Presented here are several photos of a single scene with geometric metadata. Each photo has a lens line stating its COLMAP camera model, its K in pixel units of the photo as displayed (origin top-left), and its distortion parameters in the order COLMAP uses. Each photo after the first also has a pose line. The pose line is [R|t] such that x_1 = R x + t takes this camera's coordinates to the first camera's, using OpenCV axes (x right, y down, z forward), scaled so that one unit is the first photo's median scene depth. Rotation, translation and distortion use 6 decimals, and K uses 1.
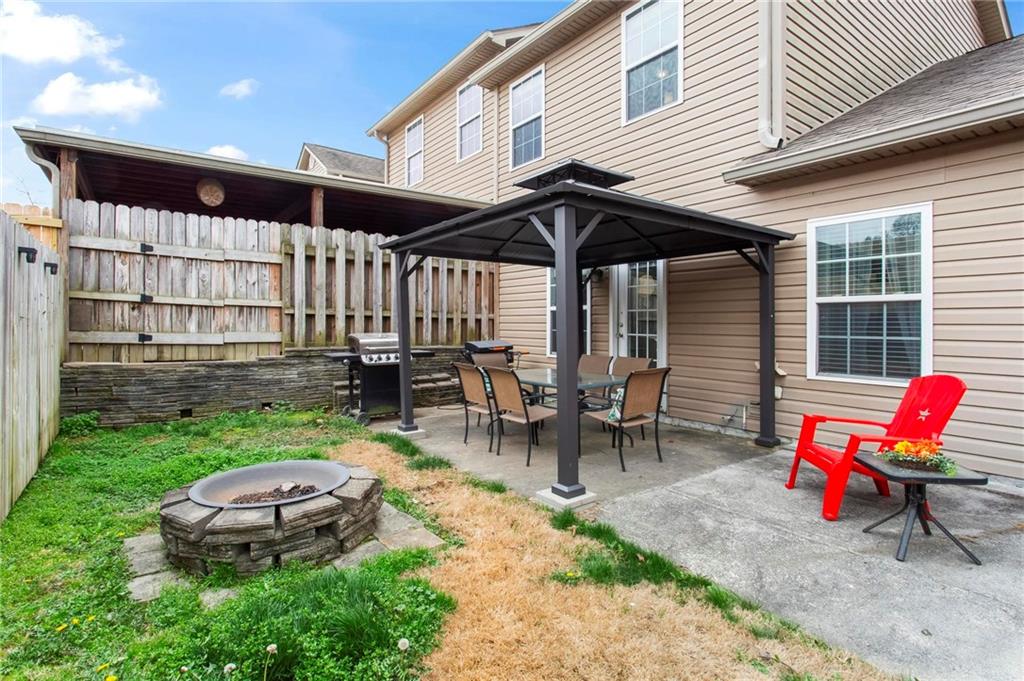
lens RADIAL K [[483.5, 0, 510.1], [0, 483.5, 331.4], [0, 0, 1]] dist [-0.005915, 0.003521]
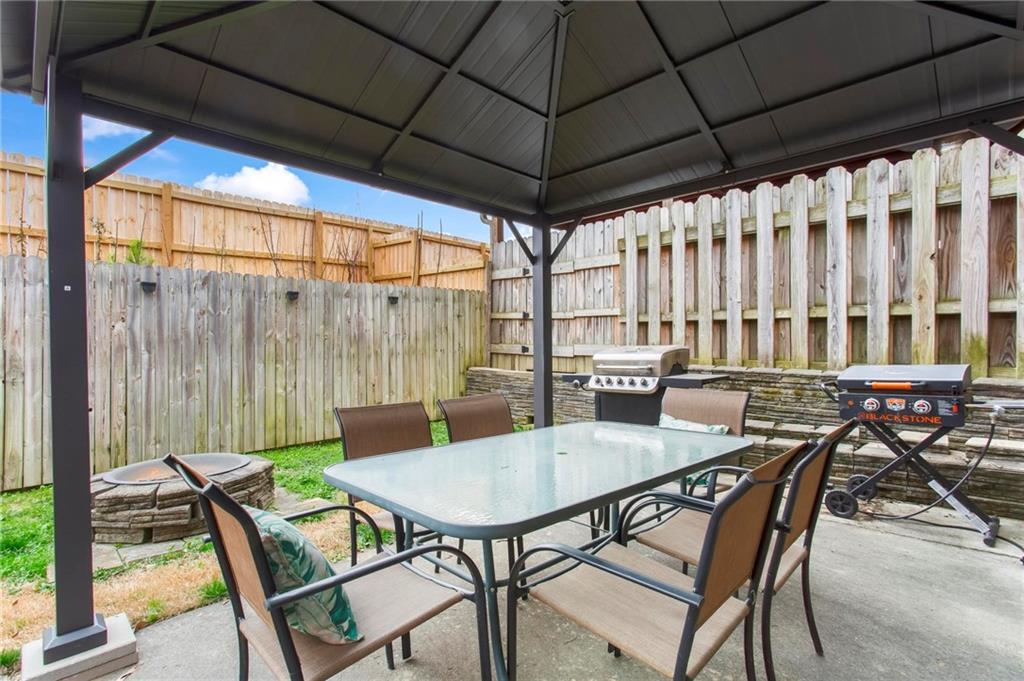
lens RADIAL K [[483.5, 0, 511.0], [0, 483.5, 346.4], [0, 0, 1]] dist [-0.005915, 0.003521]
pose [[0.188910, 0.000119, -0.981994, 0.338873], [-0.004837, 0.999988, -0.000810, 0.006672], [0.981983, 0.004903, 0.188908, 0.679128]]
